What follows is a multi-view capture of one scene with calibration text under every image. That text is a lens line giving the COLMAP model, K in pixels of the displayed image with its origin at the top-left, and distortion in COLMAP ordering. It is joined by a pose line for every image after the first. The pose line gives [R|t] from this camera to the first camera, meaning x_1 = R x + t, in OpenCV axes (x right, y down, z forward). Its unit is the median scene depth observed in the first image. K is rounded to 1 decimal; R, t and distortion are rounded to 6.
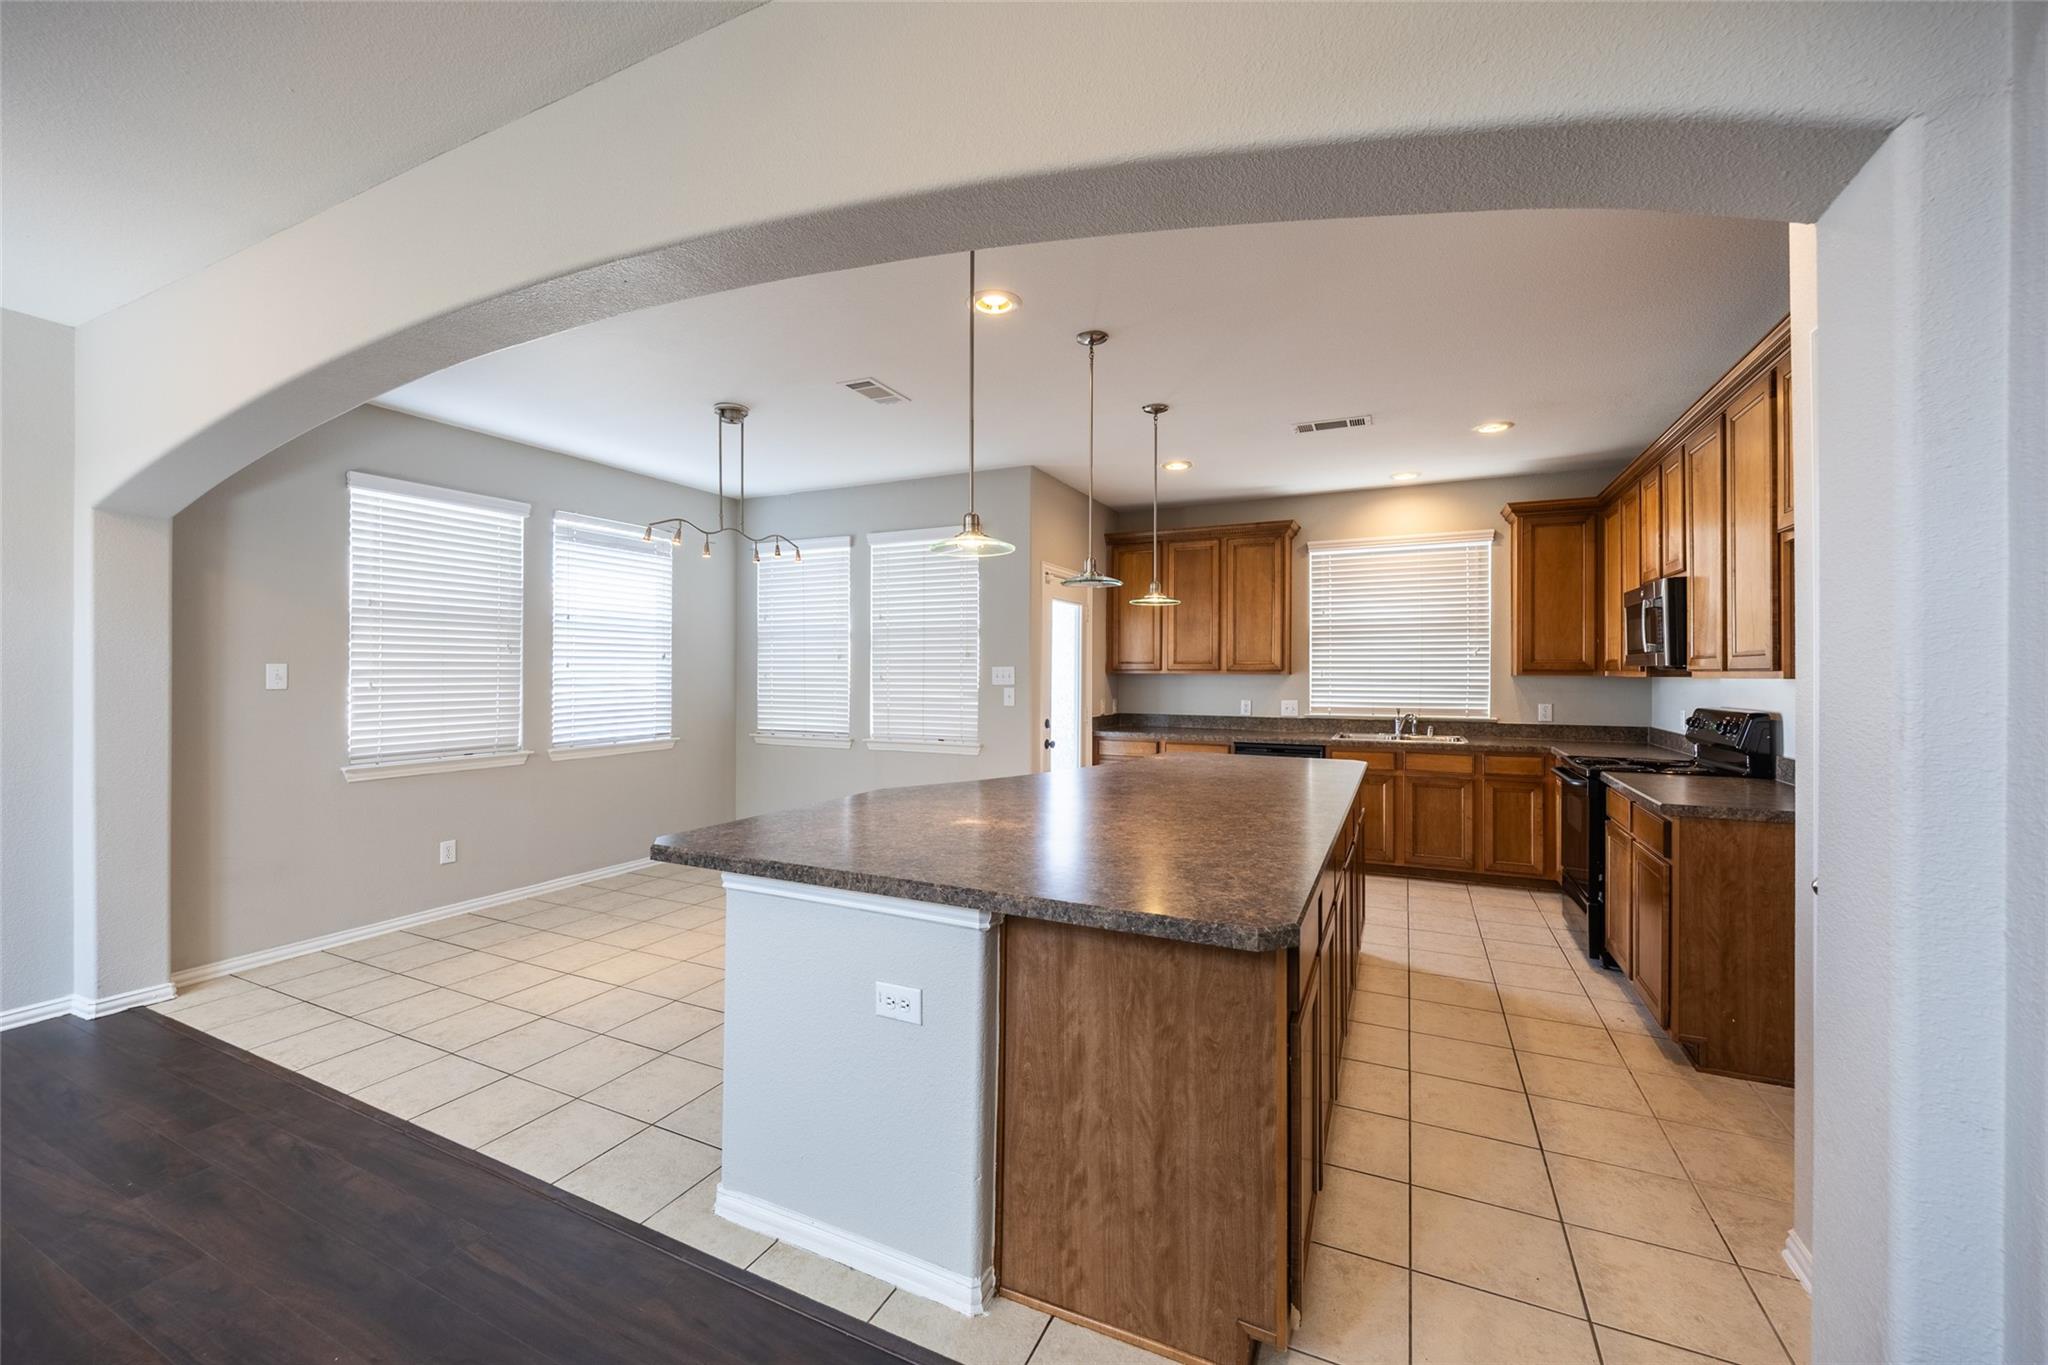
lens RADIAL K [[814.8, 0, 1006.5], [0, 814.8, 665.4], [0, 0, 1]] dist [-0.001226, -0.000240]
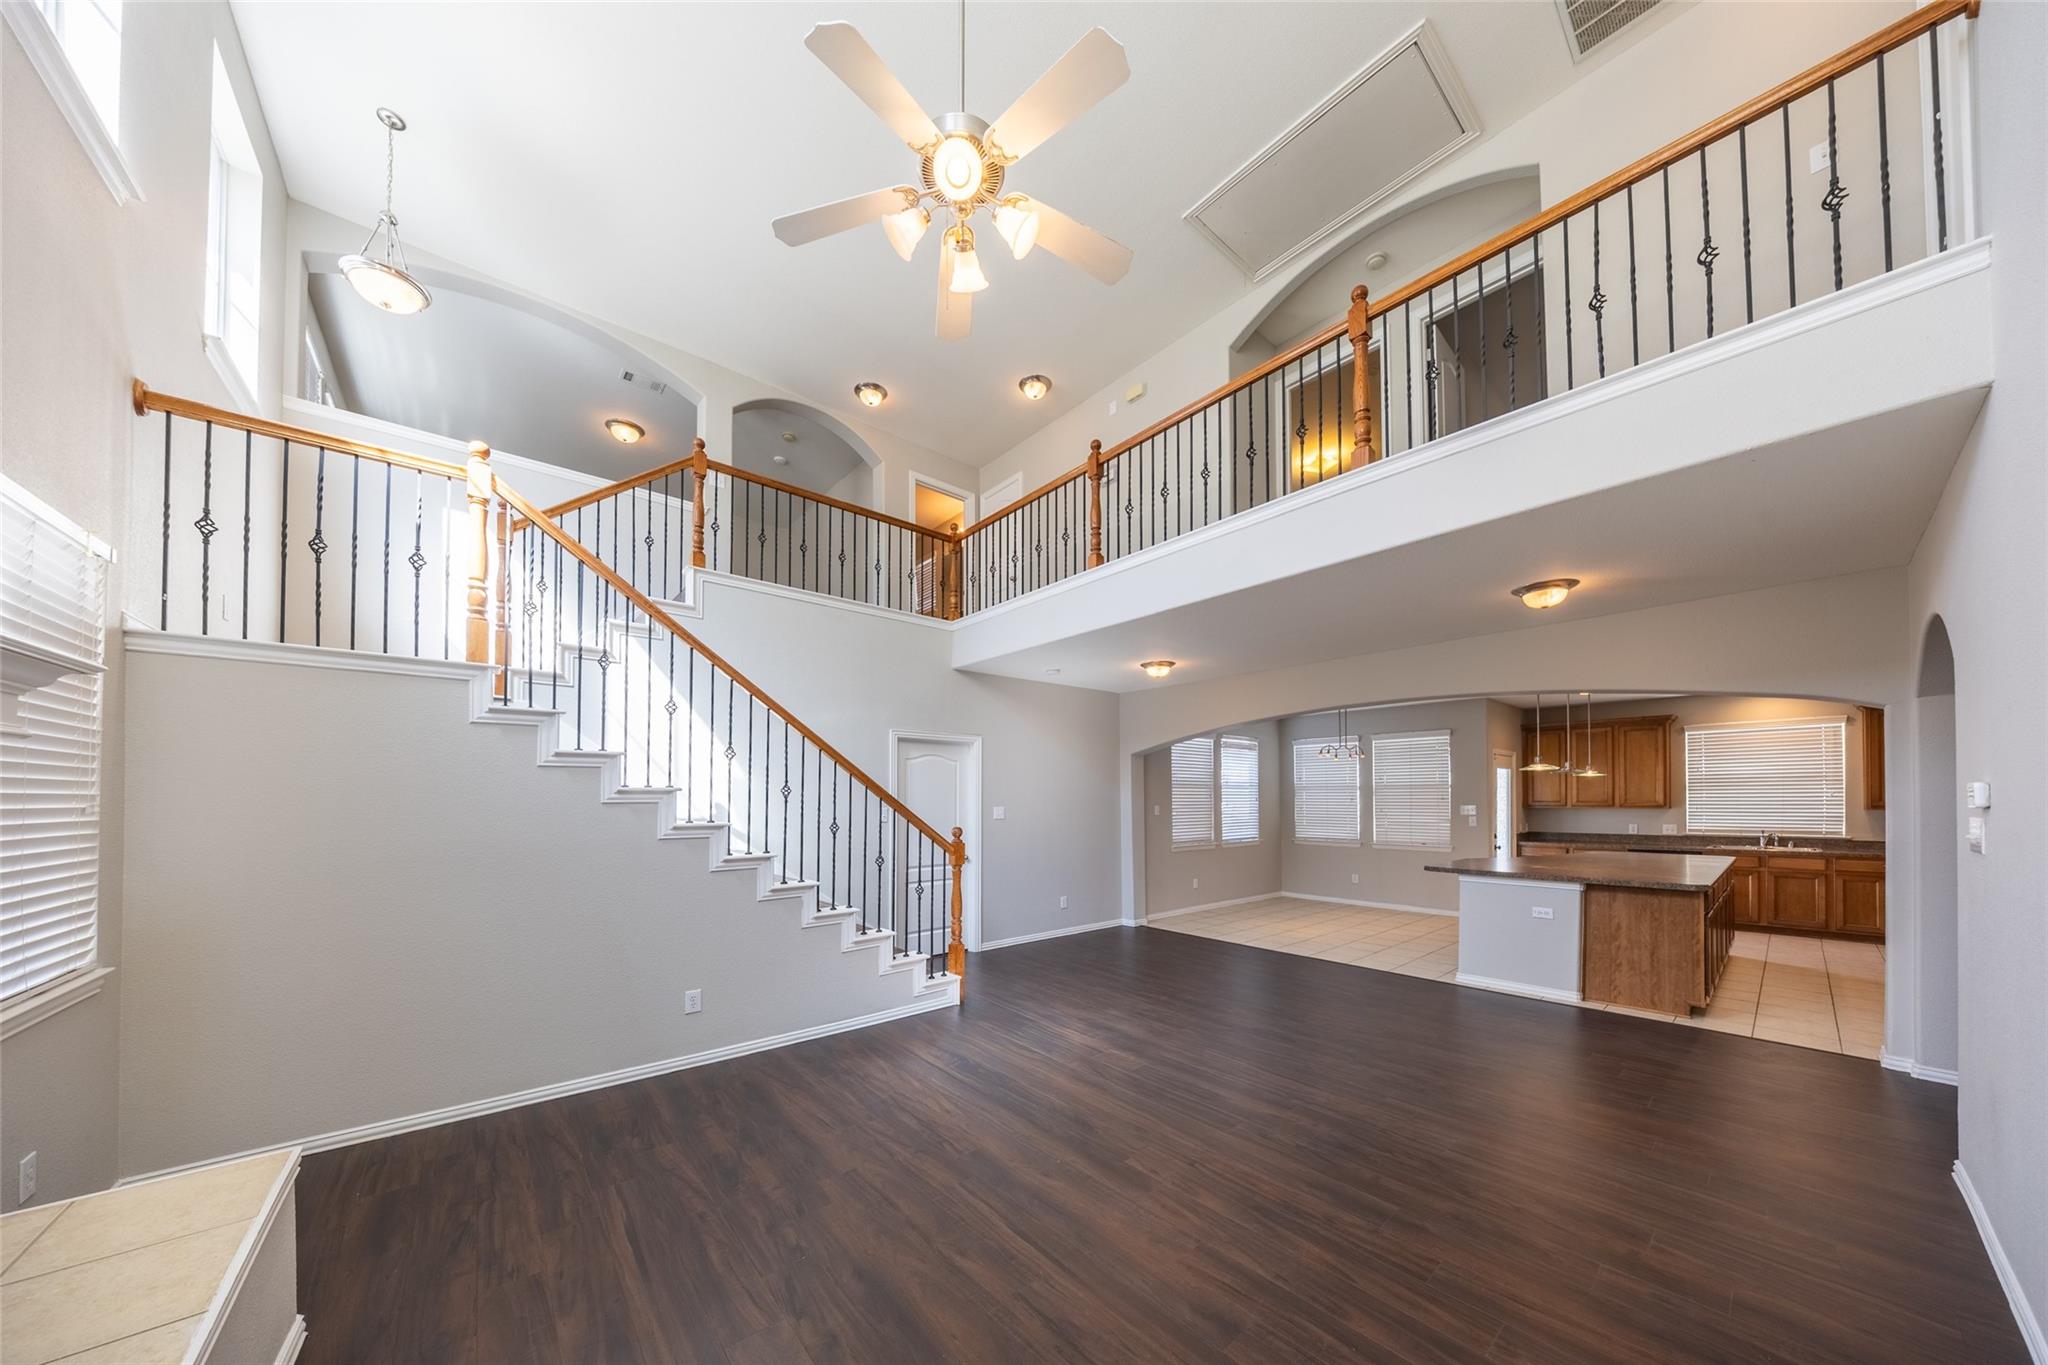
lens RADIAL K [[644.6, 0, 982.1], [0, 644.6, 794.8], [0, 0, 1]] dist [-0.011601, 0.000012]
pose [[0.897692, -0.009747, -0.440515, -0.374449], [0.010868, 0.999941, 0.000023, -0.035555], [0.440489, -0.004808, 0.897745, -0.855054]]
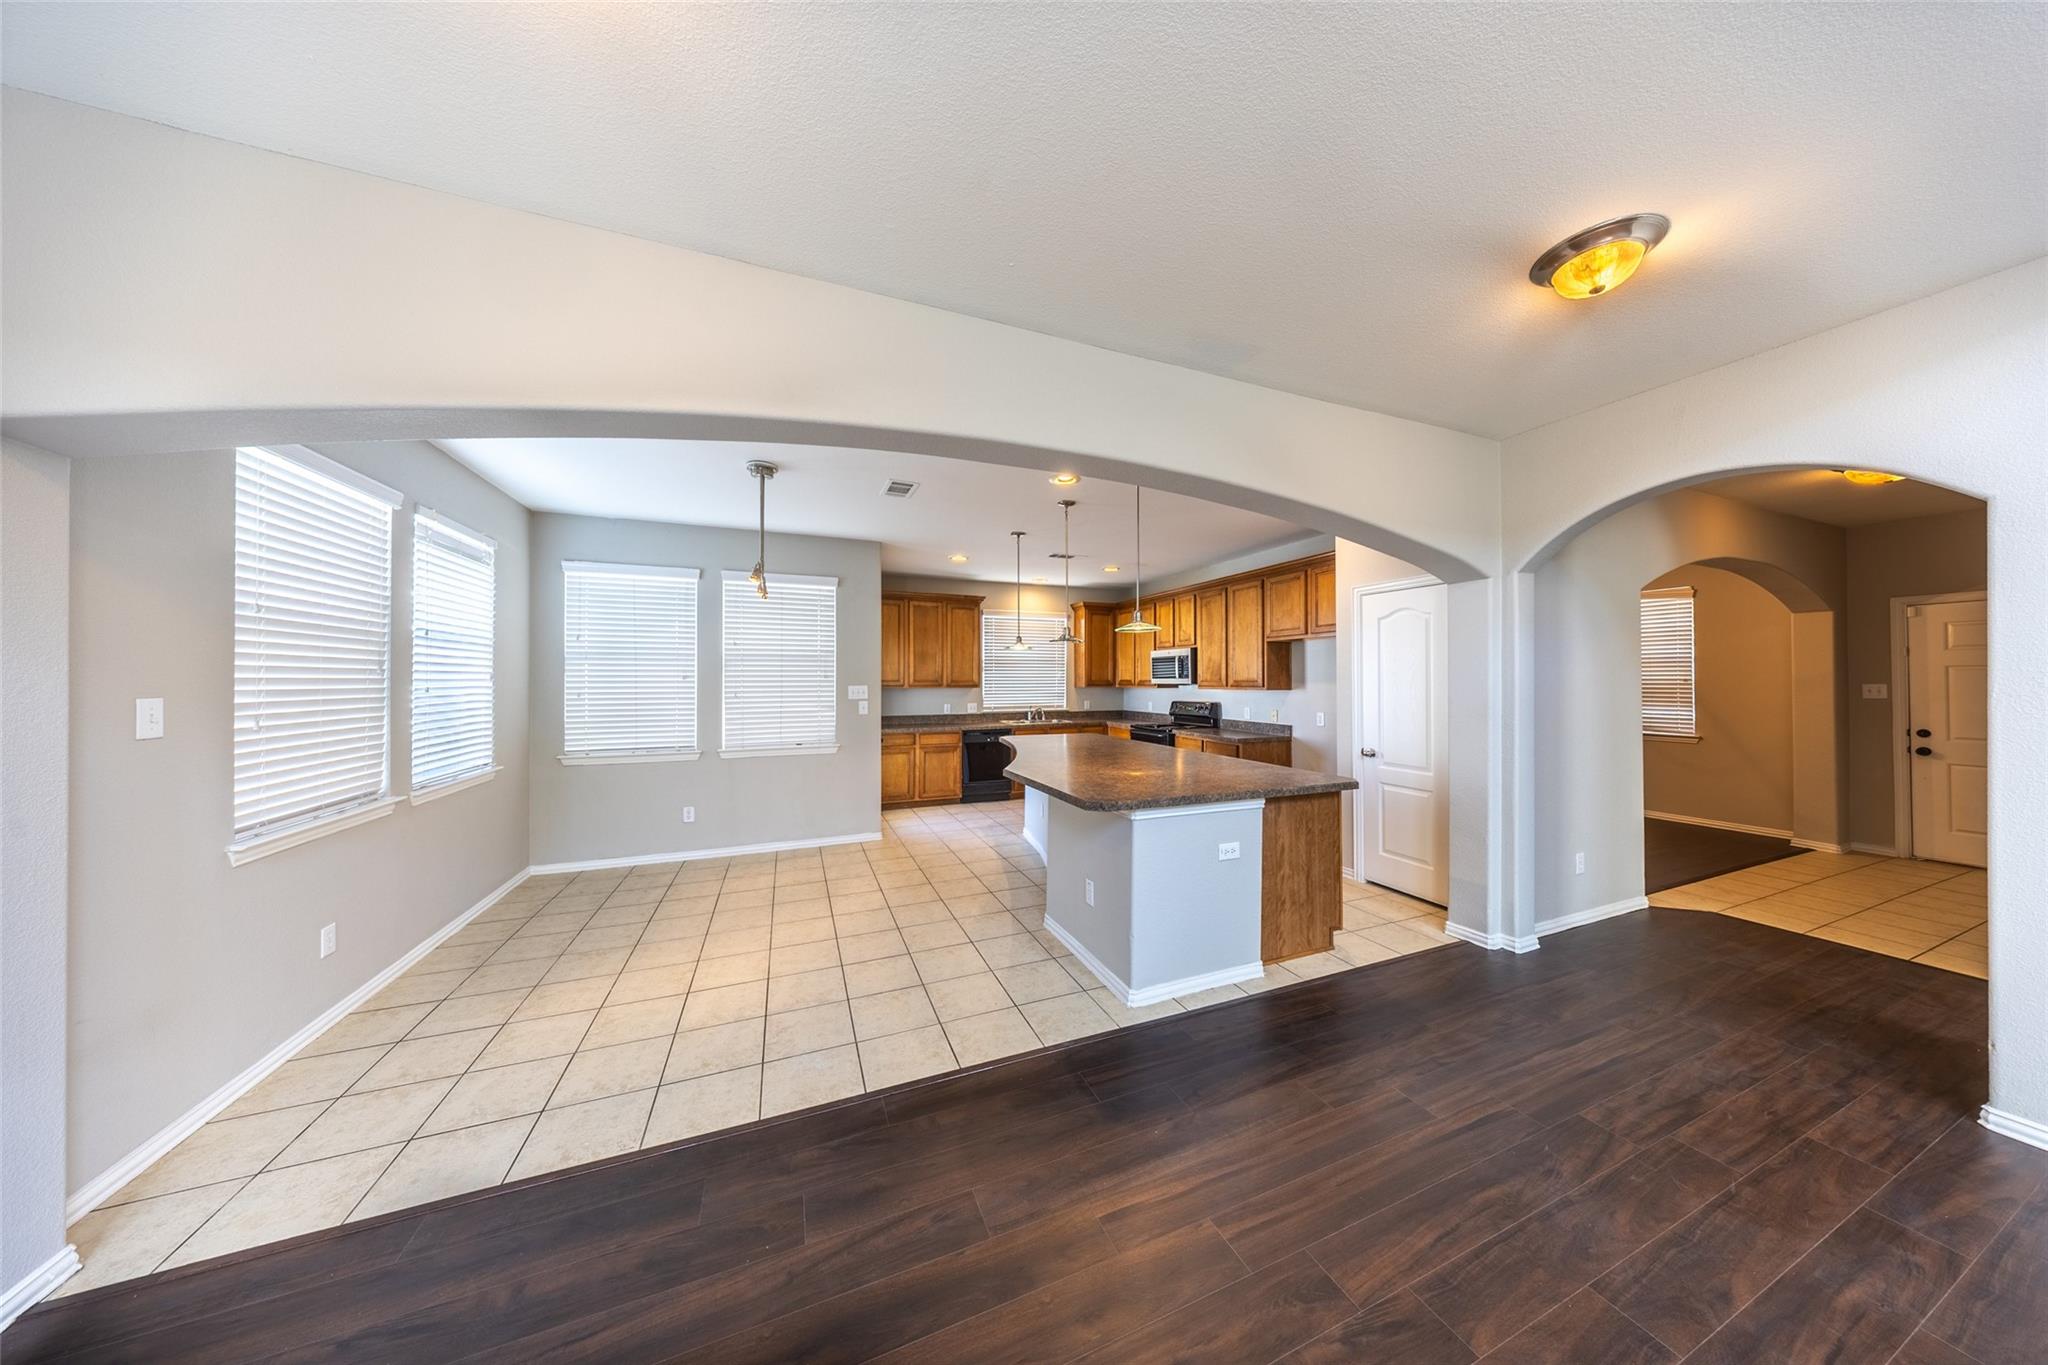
lens RADIAL K [[600.0, 0, 1024.0], [0, 600.0, 682.5], [0, 0, 1]] dist [-0.000818, -0.000040]
pose [[0.661735, -0.006943, 0.749705, -0.590446], [-0.001312, 0.999945, 0.010418, -0.014990], [-0.749736, -0.007877, 0.661690, 0.132473]]
